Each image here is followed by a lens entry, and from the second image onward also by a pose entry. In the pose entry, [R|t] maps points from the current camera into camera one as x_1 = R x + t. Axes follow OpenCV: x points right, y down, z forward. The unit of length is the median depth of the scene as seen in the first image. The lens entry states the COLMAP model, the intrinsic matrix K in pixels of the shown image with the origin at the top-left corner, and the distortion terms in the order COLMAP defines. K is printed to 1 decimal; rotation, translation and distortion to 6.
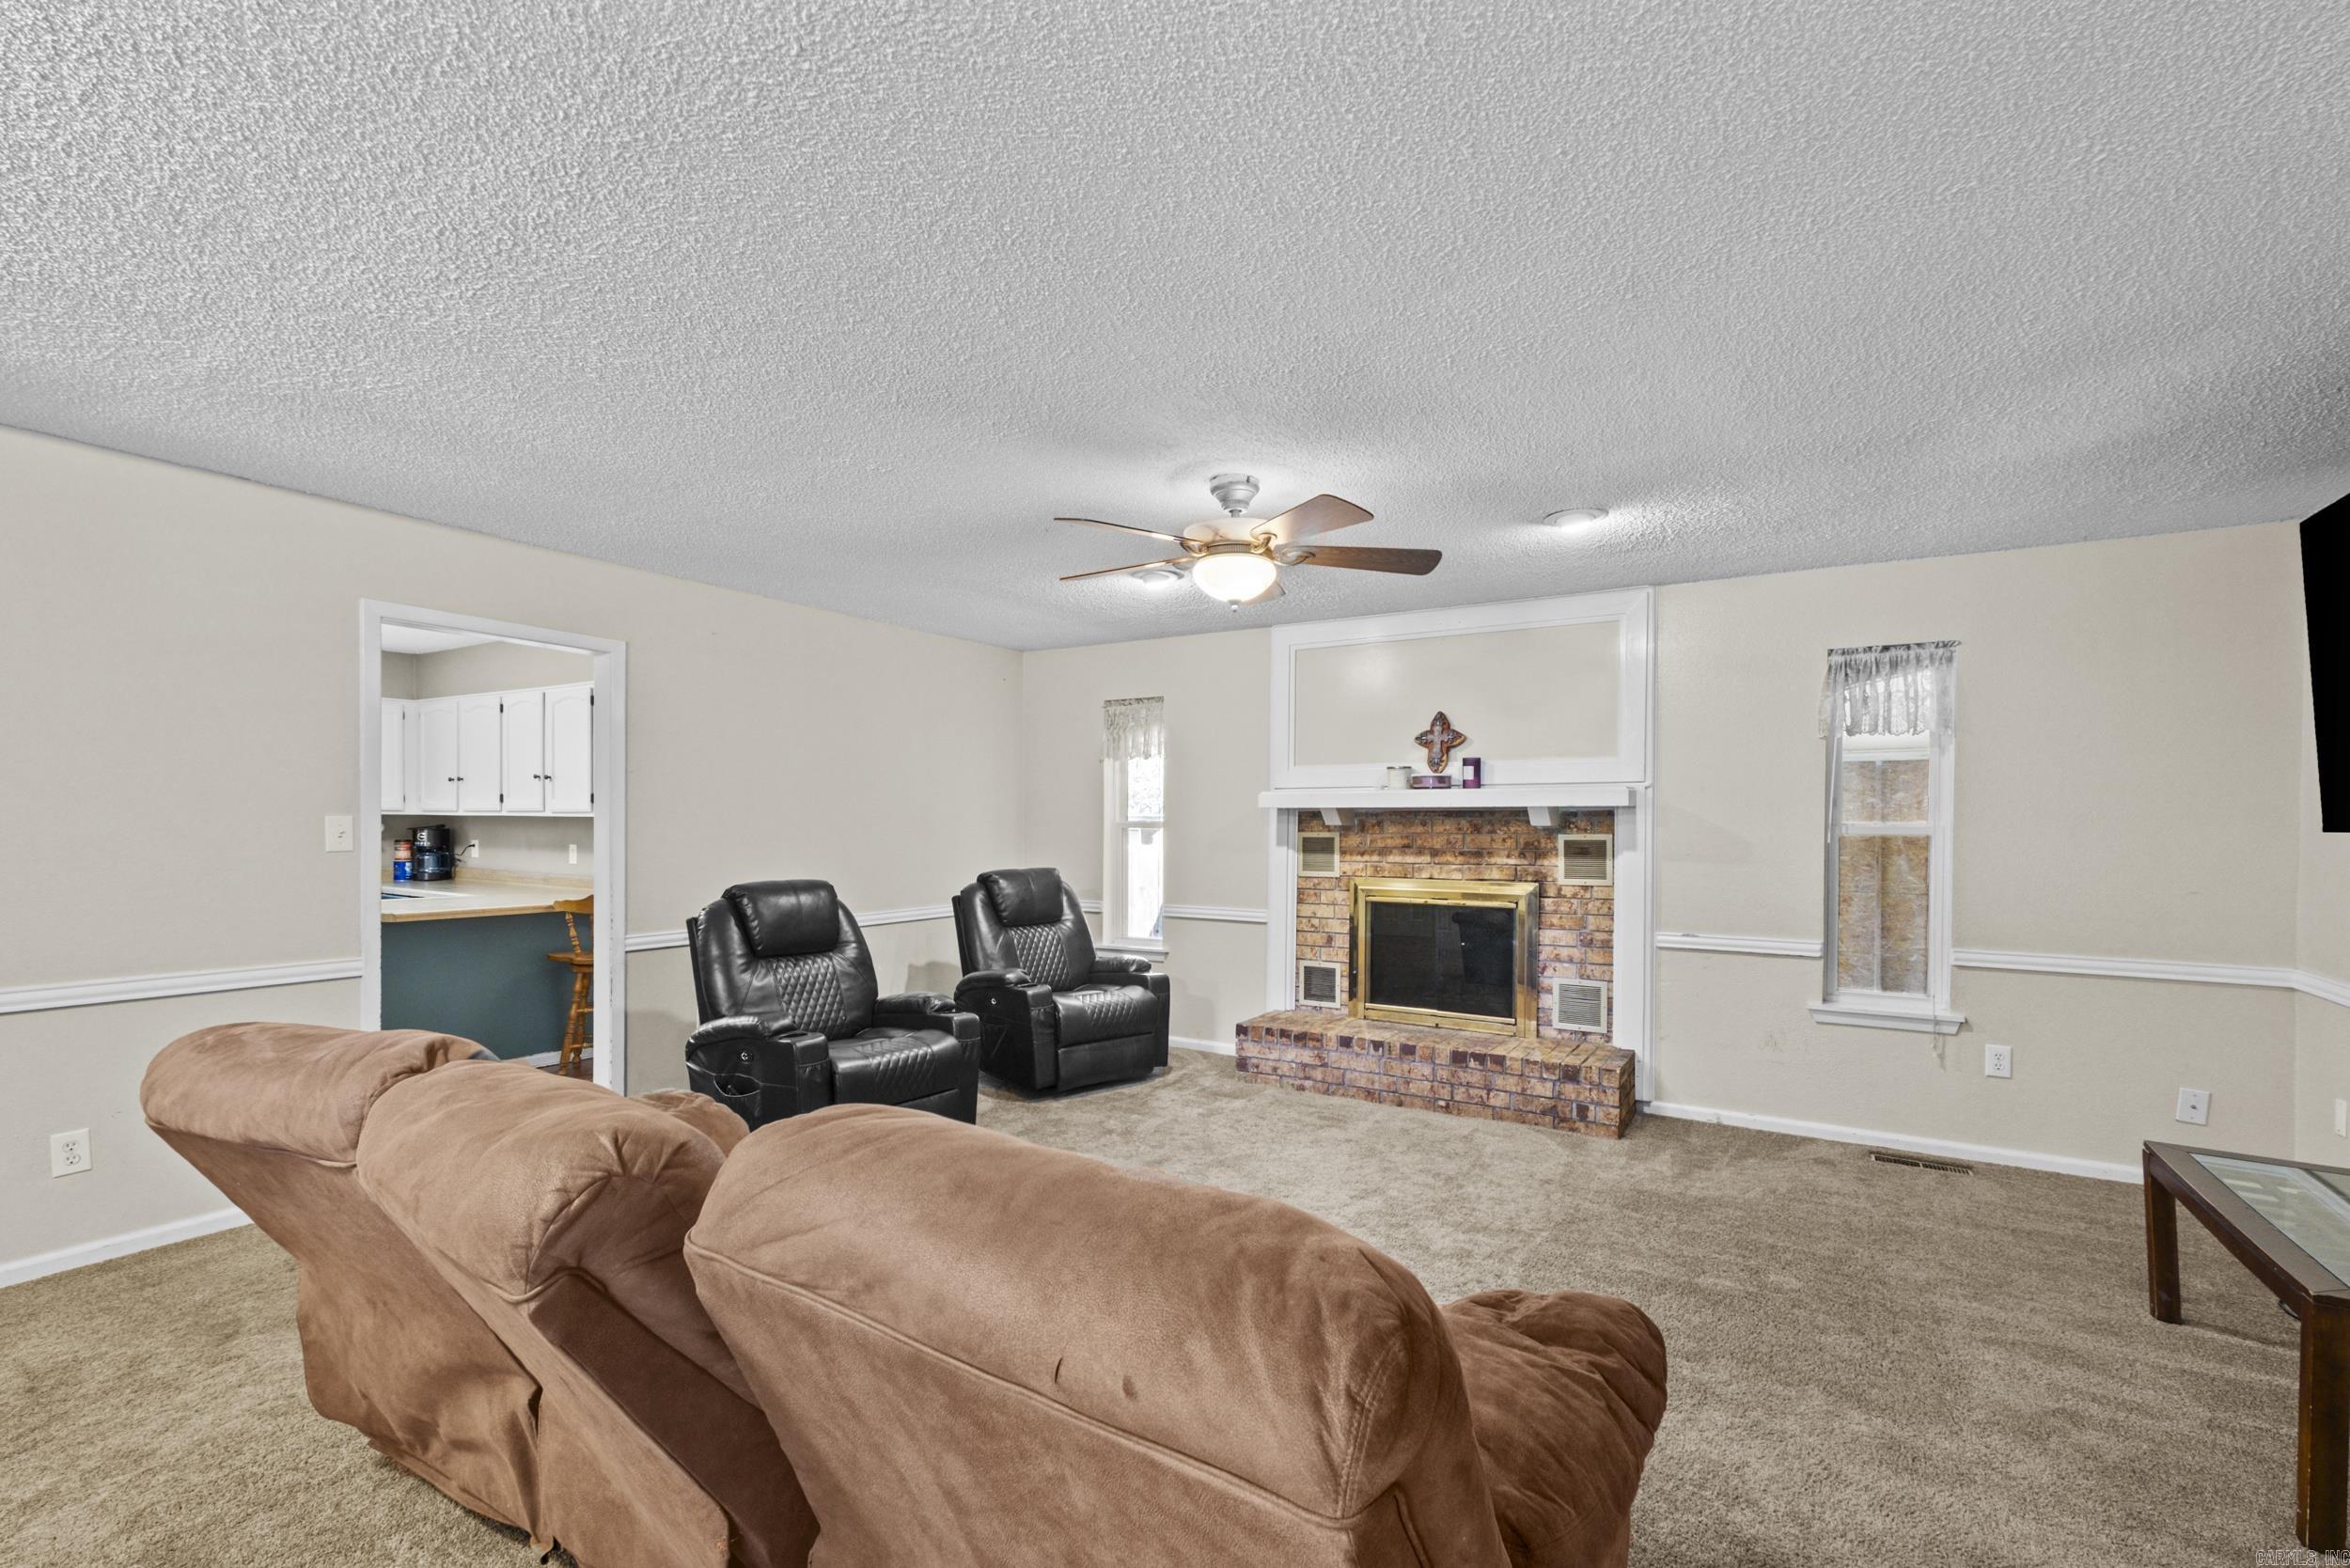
lens RADIAL K [[1016.4, 0, 1168.3], [0, 1016.4, 828.3], [0, 0, 1]] dist [0.004911, 0.000117]
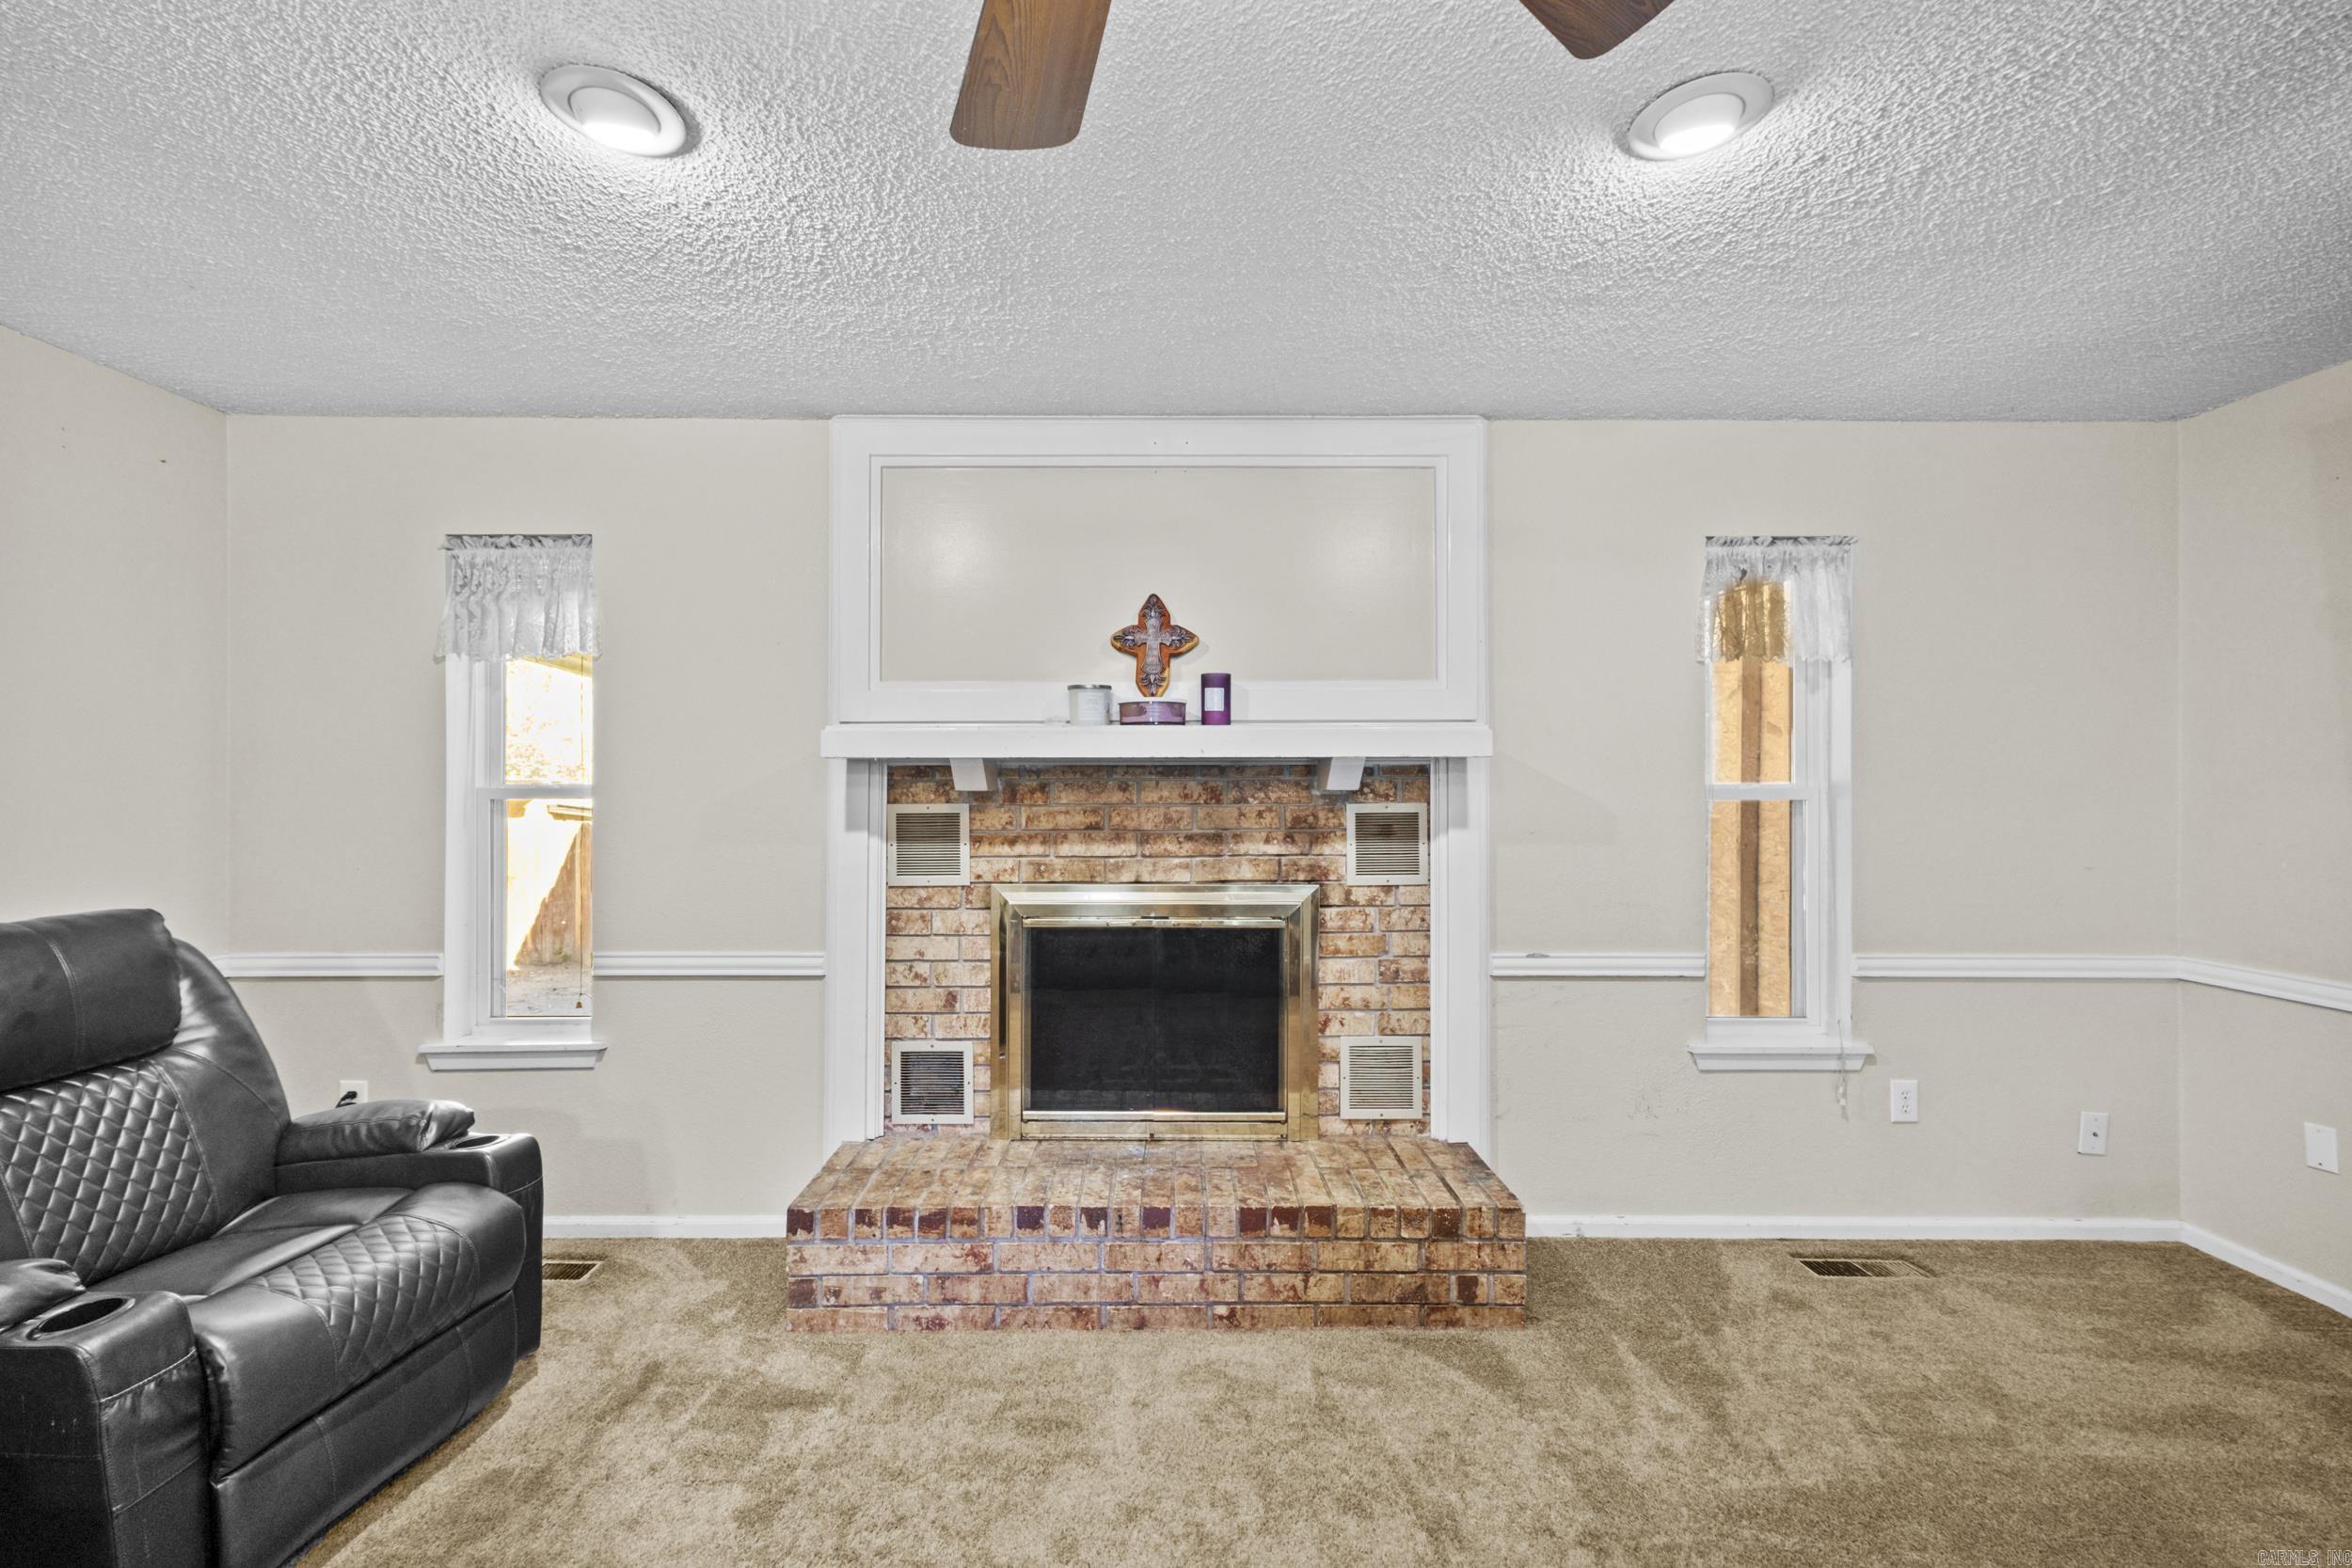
lens RADIAL K [[1017.1, 0, 1156.0], [0, 1017.1, 781.6], [0, 0, 1]] dist [0.004911, 0.000117]
pose [[0.852930, -0.001963, 0.522022, -0.036801], [0.006749, 0.999951, -0.007268, -0.003543], [-0.521982, 0.009722, 0.852901, 0.531956]]
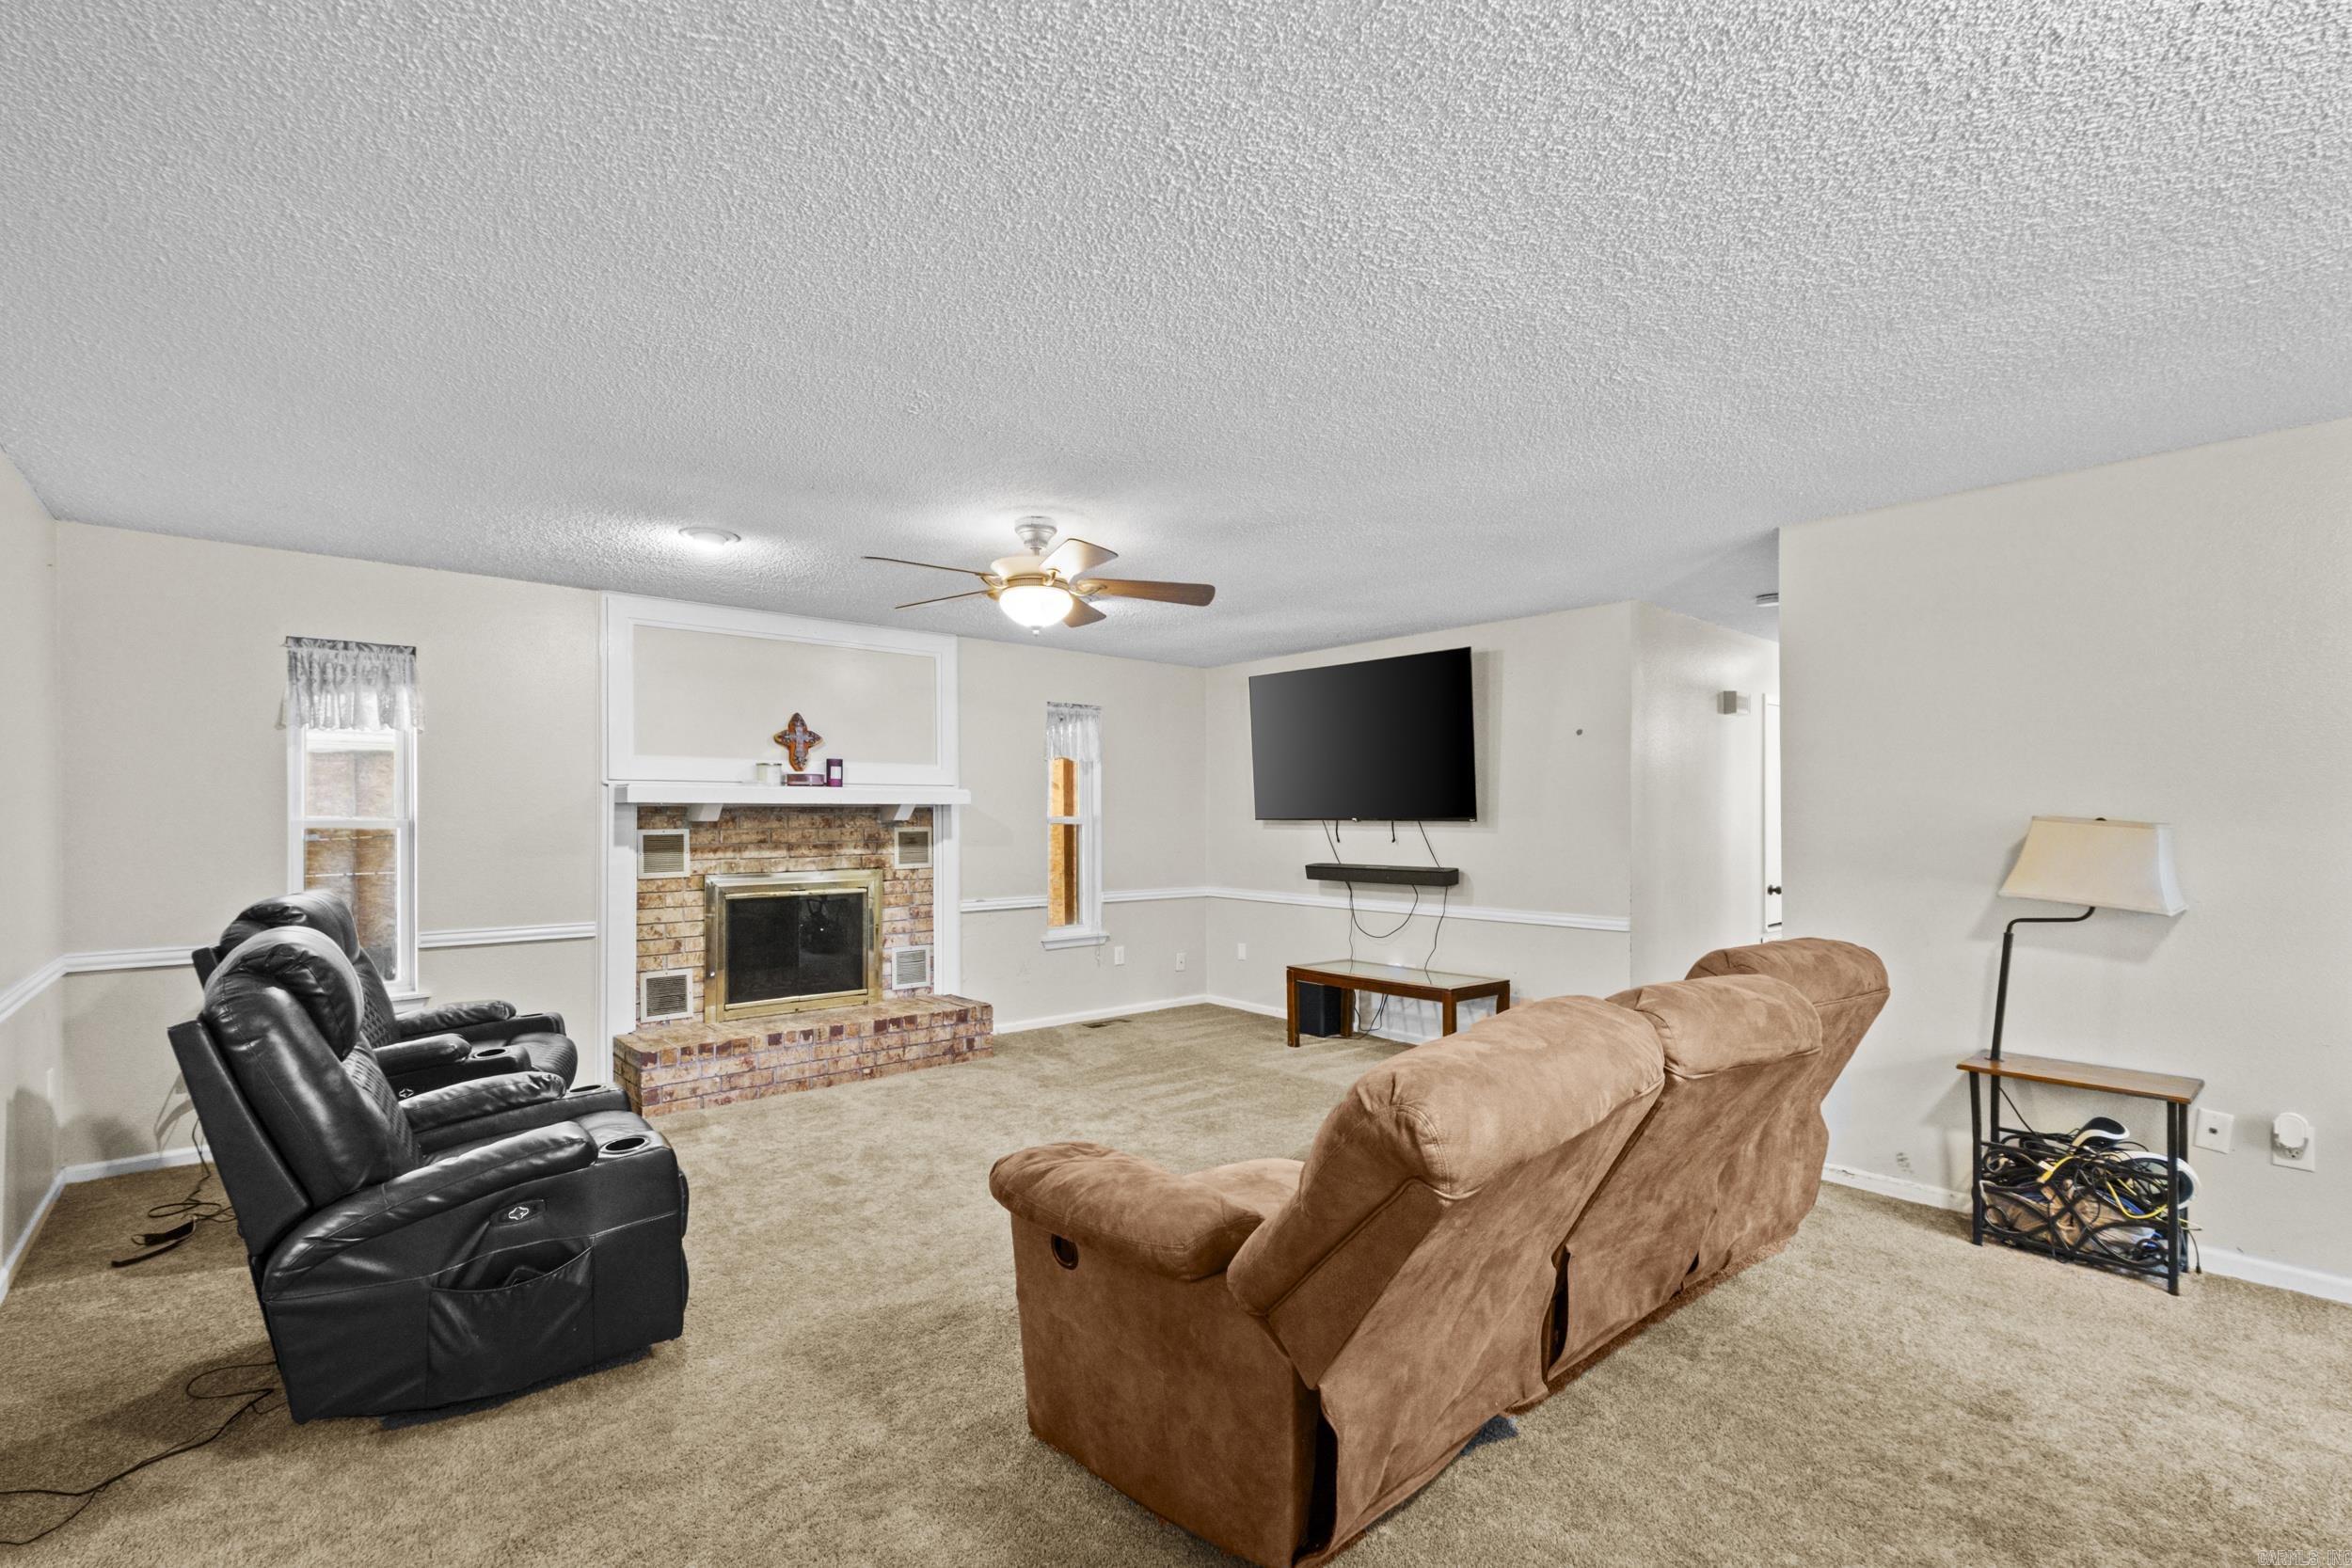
lens RADIAL K [[1017.1, 0, 1132.9], [0, 1017.1, 819.5], [0, 0, 1]] dist [0.004911, 0.000117]
pose [[0.331506, -0.007519, 0.943423, -0.646543], [0.007468, 0.999958, 0.005345, -0.007343], [-0.943423, 0.005274, 0.331548, 0.339588]]
